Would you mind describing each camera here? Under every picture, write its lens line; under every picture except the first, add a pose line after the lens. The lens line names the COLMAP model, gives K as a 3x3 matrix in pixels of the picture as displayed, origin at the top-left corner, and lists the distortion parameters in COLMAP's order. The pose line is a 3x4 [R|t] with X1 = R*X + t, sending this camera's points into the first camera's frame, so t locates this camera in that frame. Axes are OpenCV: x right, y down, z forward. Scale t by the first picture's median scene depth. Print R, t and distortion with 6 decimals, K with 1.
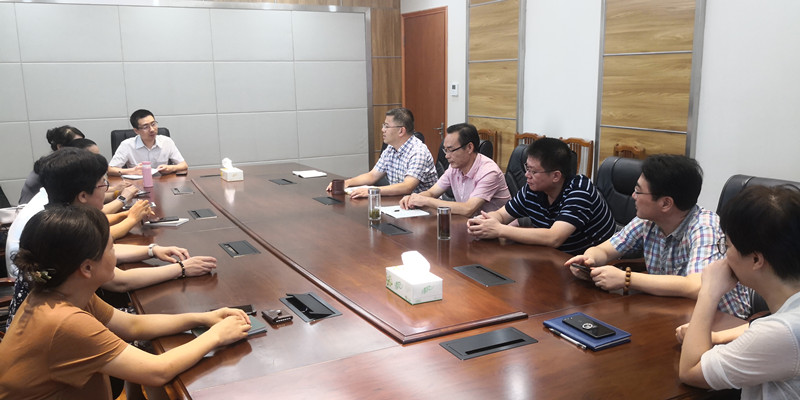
lens RADIAL K [[689.4, 0, 400.0], [0, 689.4, 200.0], [0, 0, 1]] dist [0.073529, 0.000776]
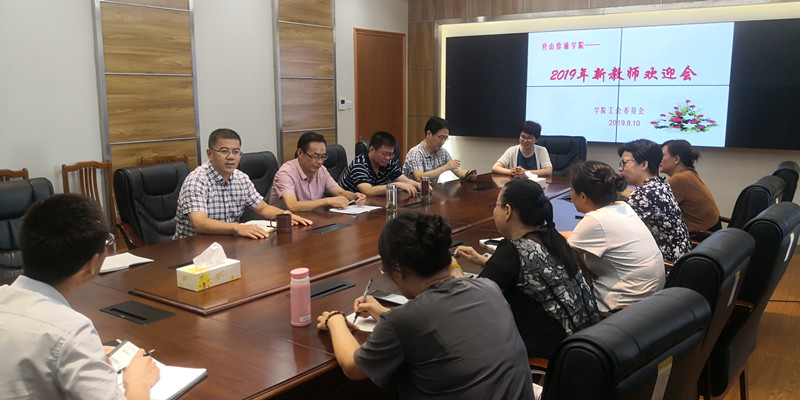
lens RADIAL K [[689.4, 0, 400.0], [0, 689.4, 200.0], [0, 0, 1]] dist [0.073529, 0.000776]
pose [[-0.440967, -0.136592, 0.887069, -0.997309], [0.171610, 0.957285, 0.232712, -0.242141], [-0.880964, 0.254848, -0.398691, 1.328663]]
